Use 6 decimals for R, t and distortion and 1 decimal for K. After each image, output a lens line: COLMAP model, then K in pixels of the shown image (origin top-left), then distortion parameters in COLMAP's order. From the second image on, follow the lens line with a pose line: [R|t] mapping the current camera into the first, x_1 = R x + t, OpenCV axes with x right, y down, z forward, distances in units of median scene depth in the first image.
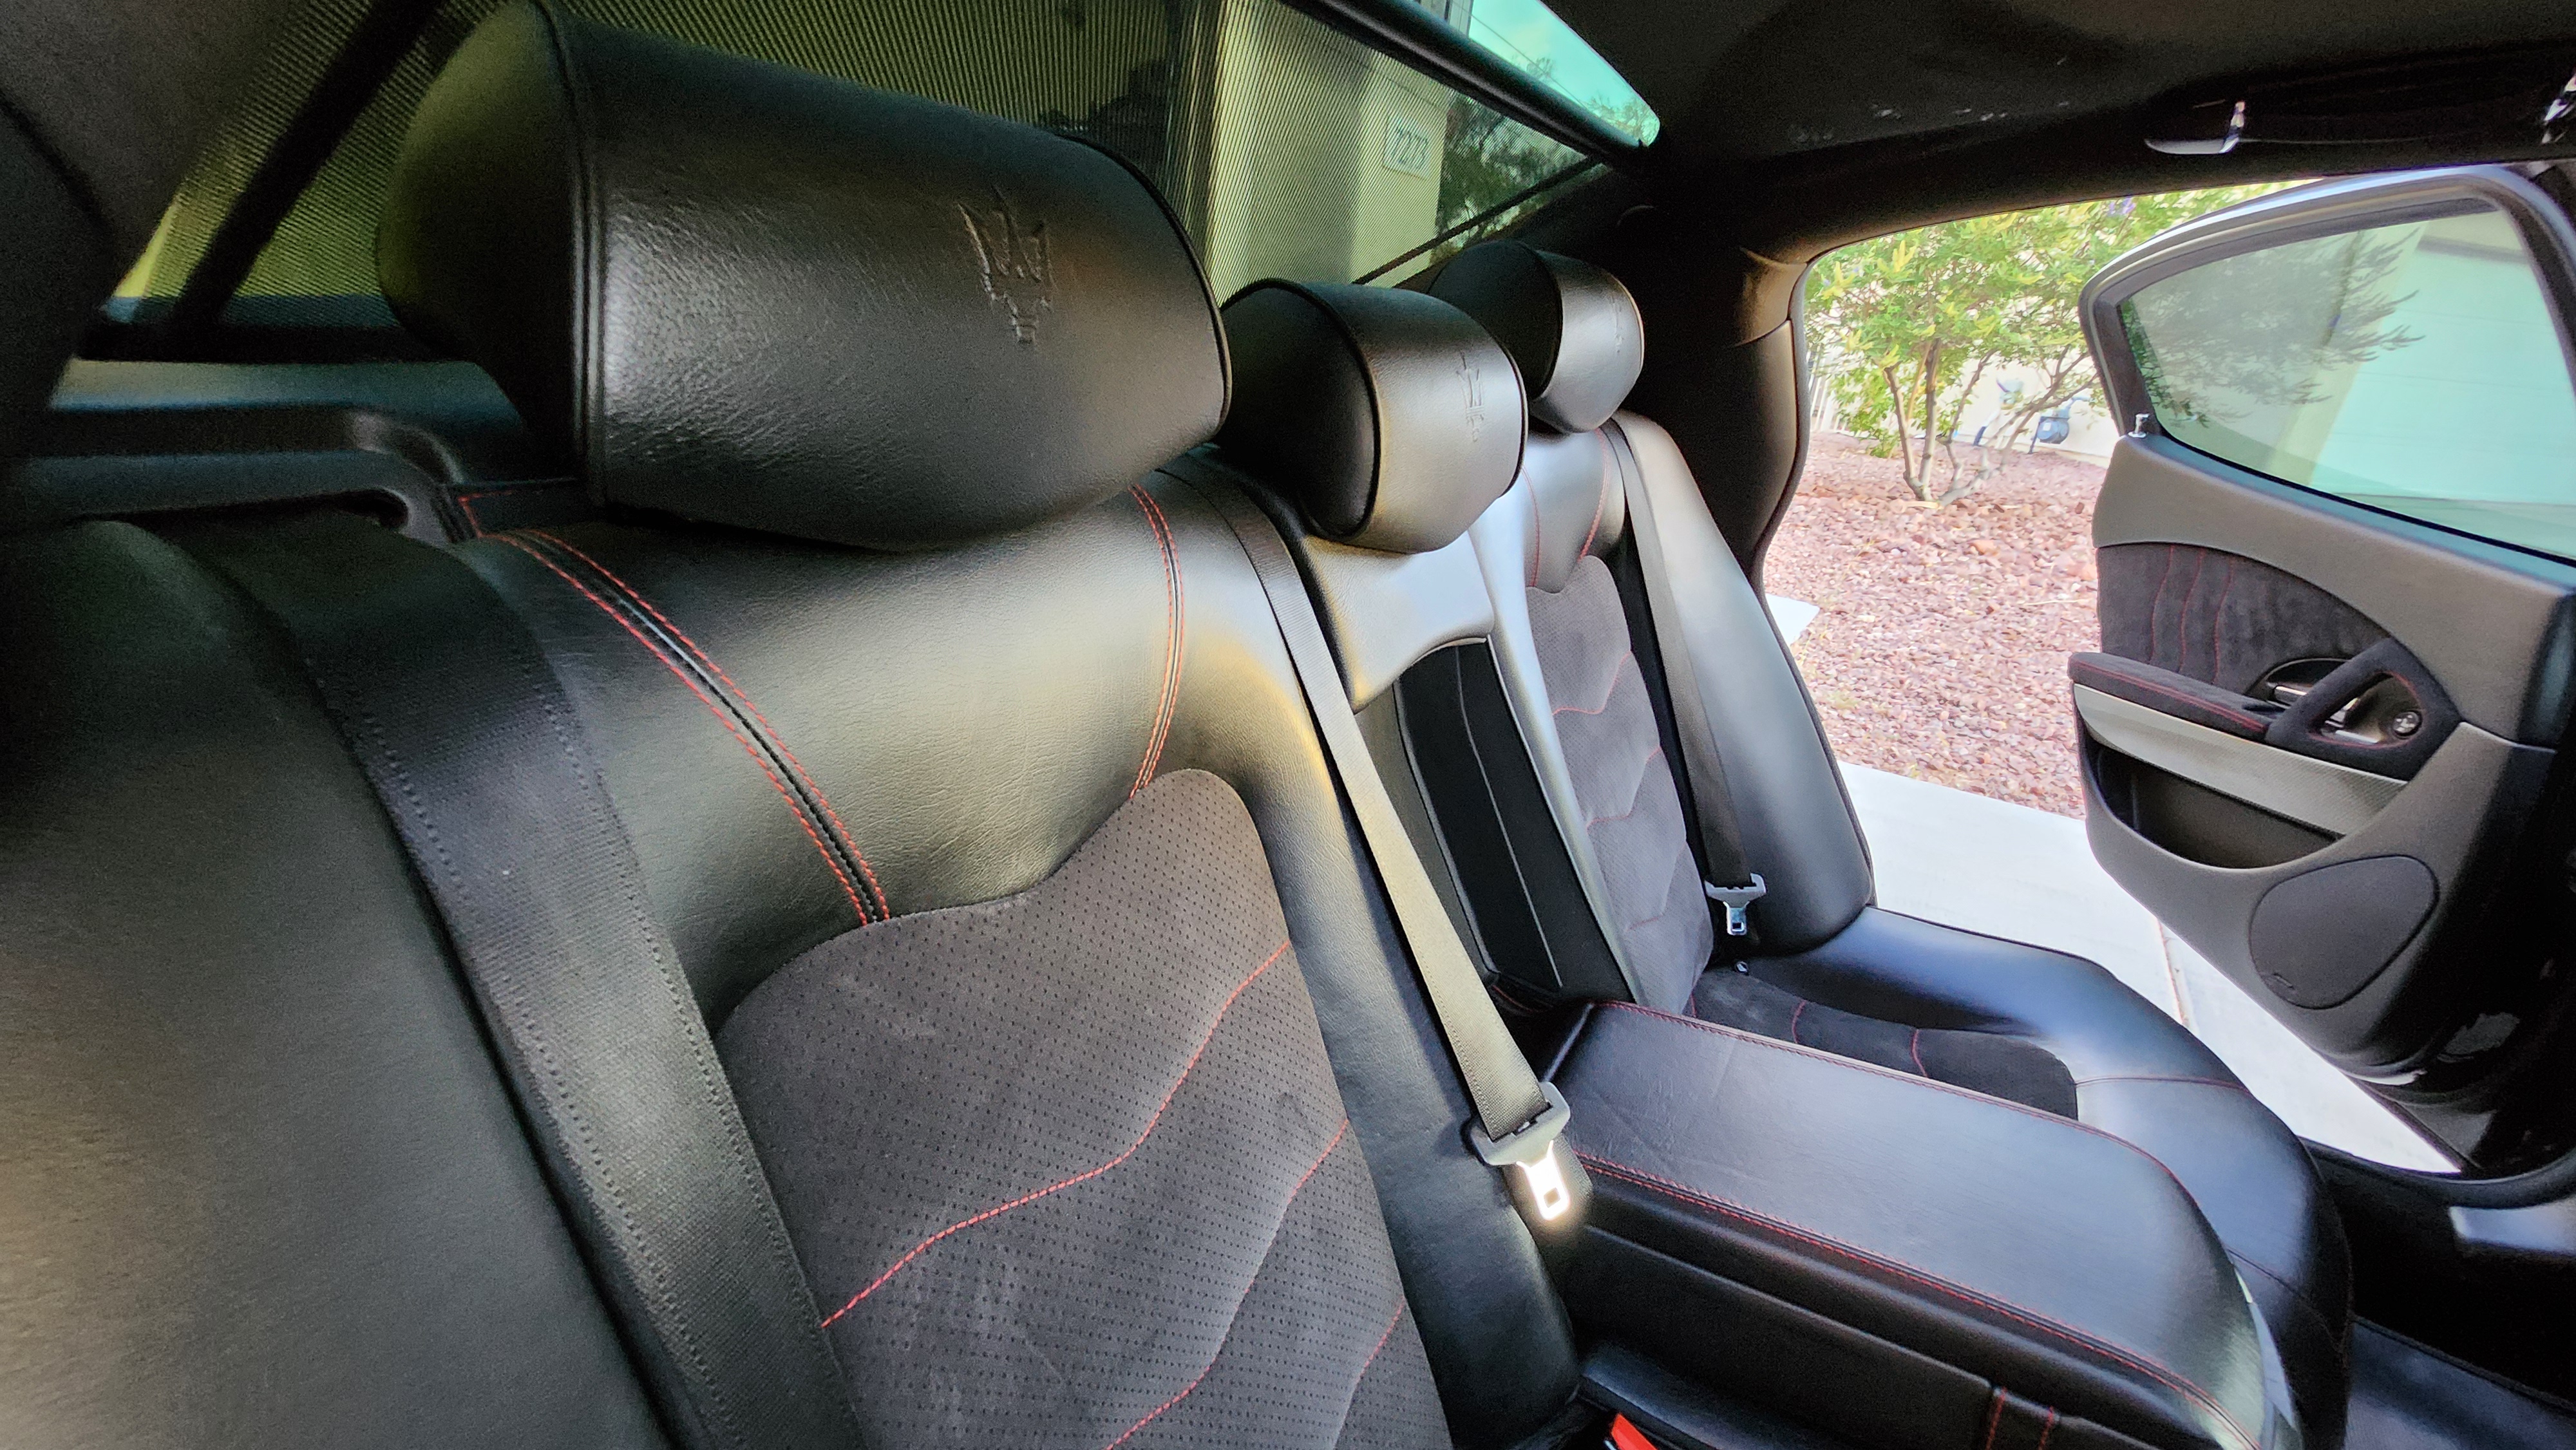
lens RADIAL K [[1026.7, 0, 1281.2], [0, 1026.7, 720.9], [0, 0, 1]] dist [-0.000597, 0.000457]
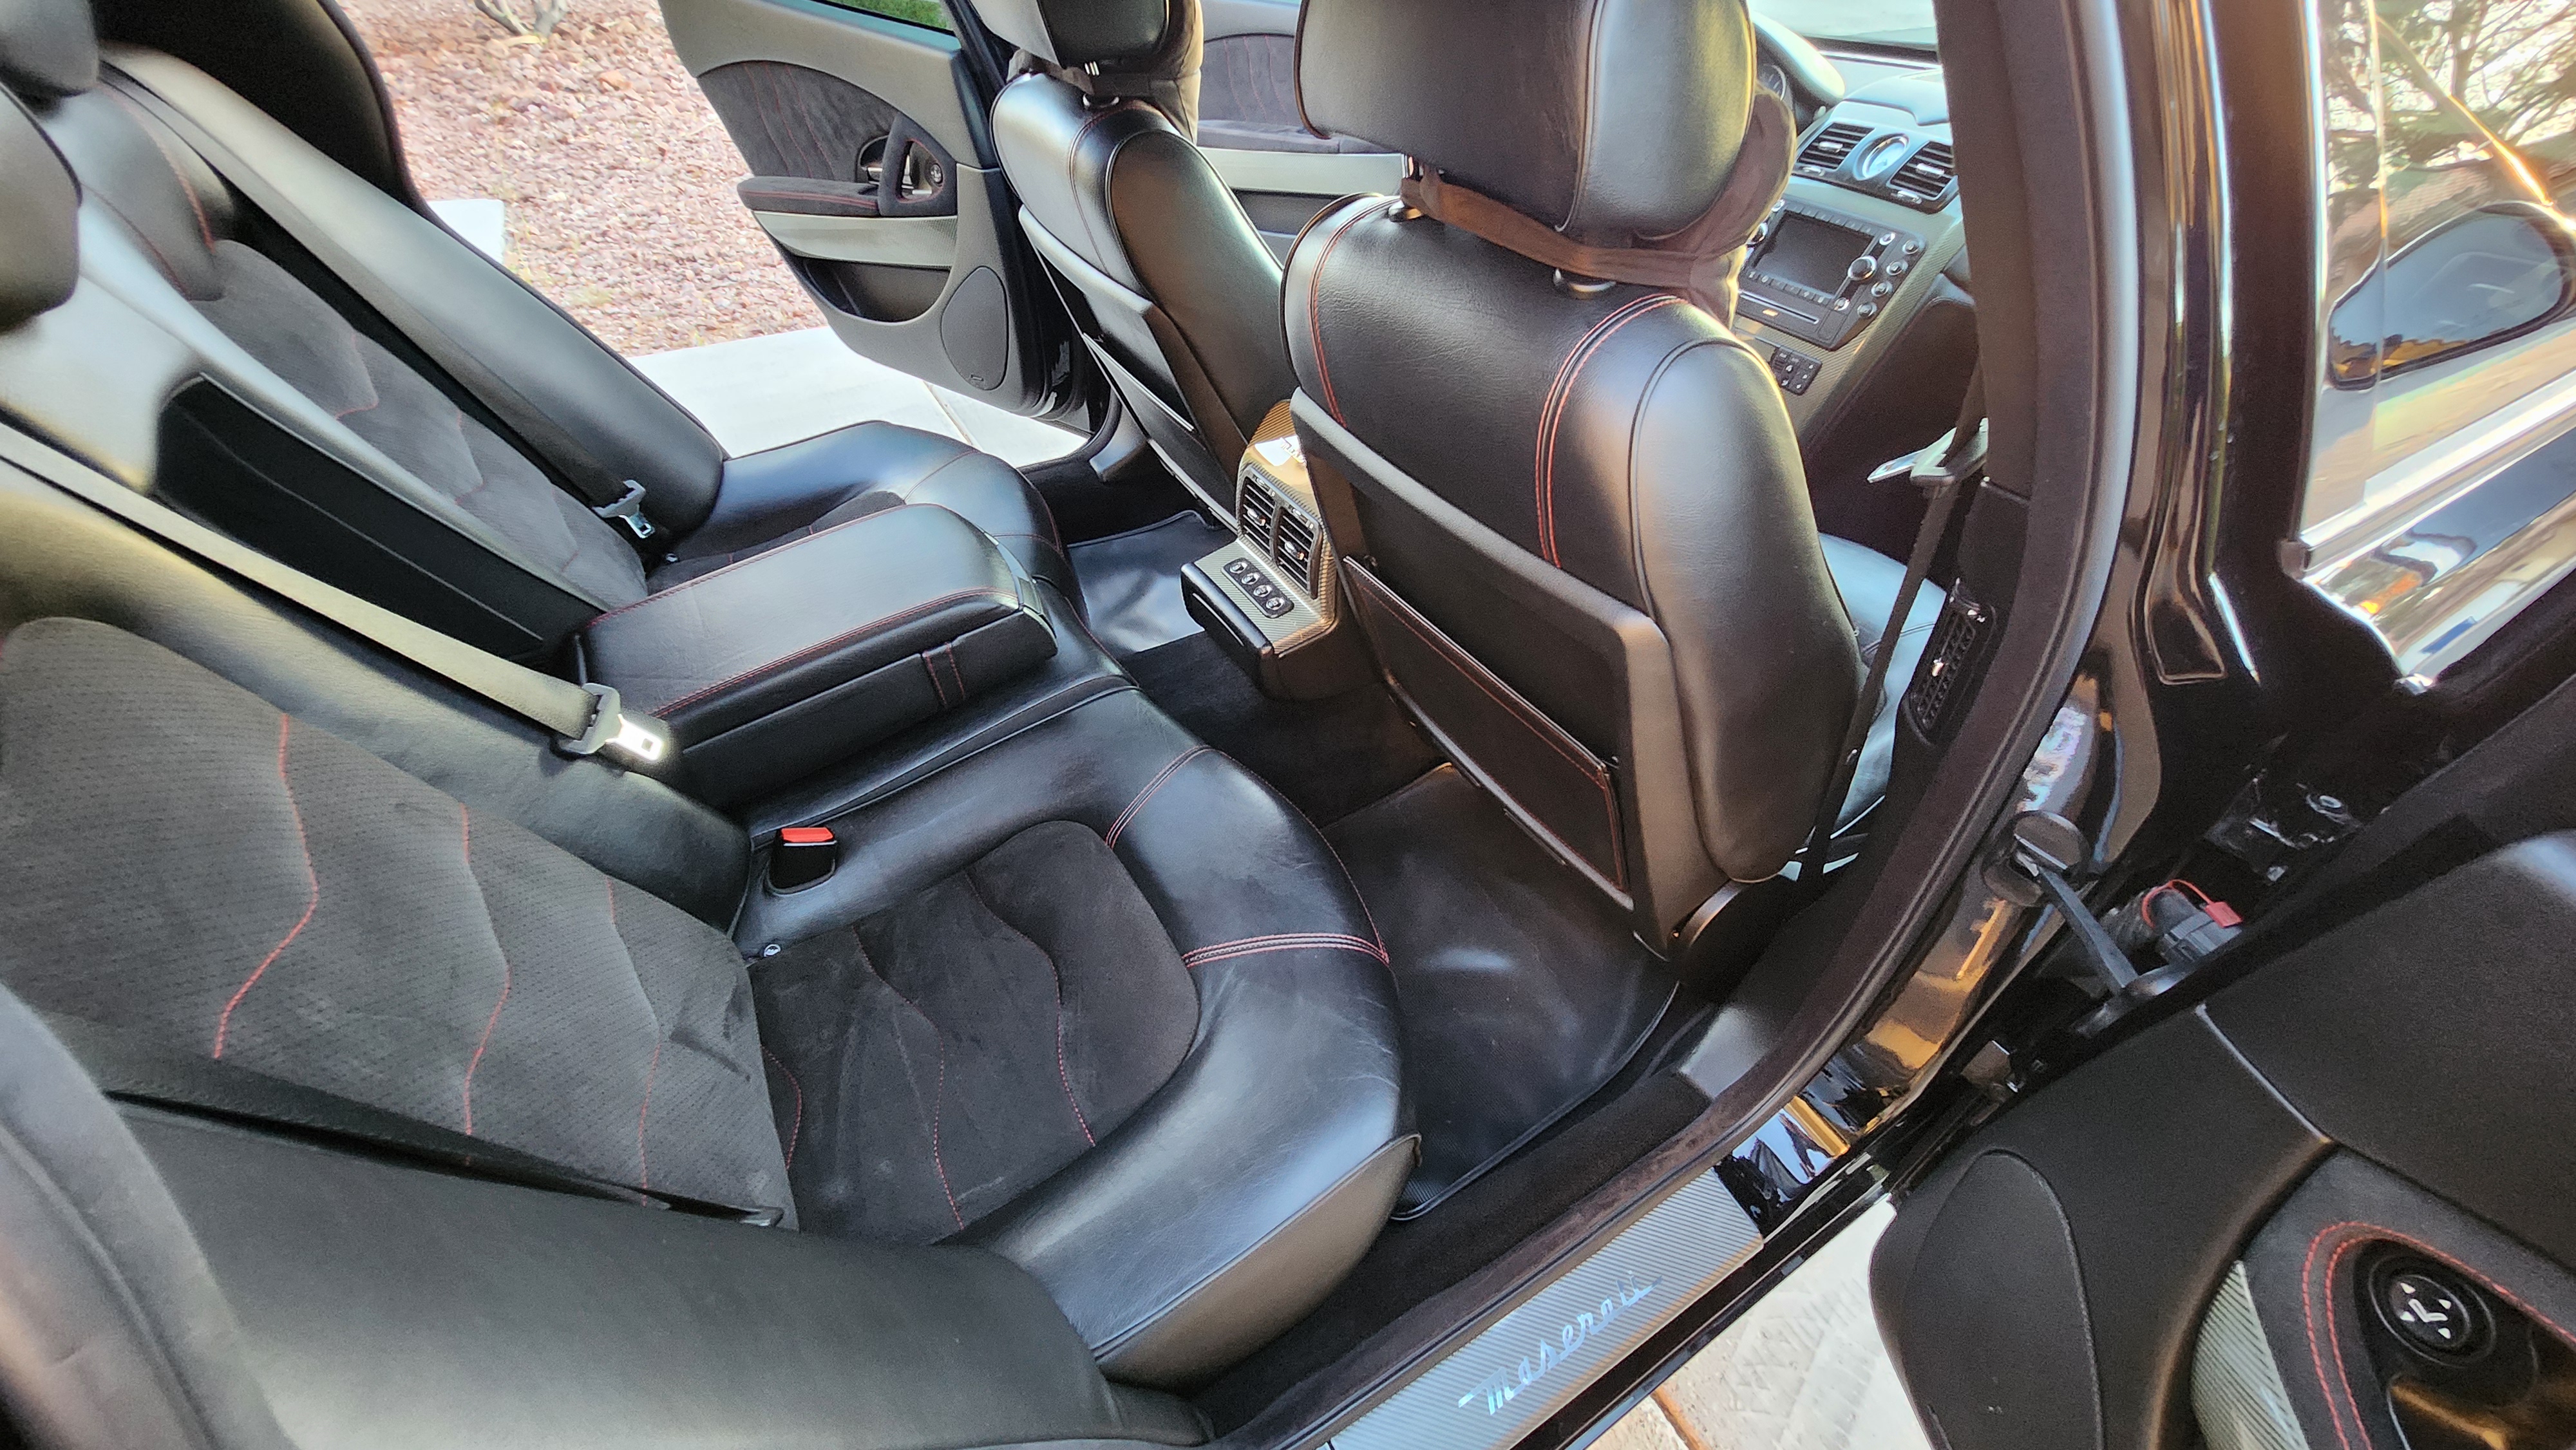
lens RADIAL K [[1026.7, 0, 1281.2], [0, 1026.7, 720.9], [0, 0, 1]] dist [-0.000597, 0.000457]
pose [[0.441389, -0.628136, 0.640797, -0.098336], [0.340832, 0.777967, 0.527826, 0.003788], [-0.830066, -0.014573, 0.557475, -0.205856]]
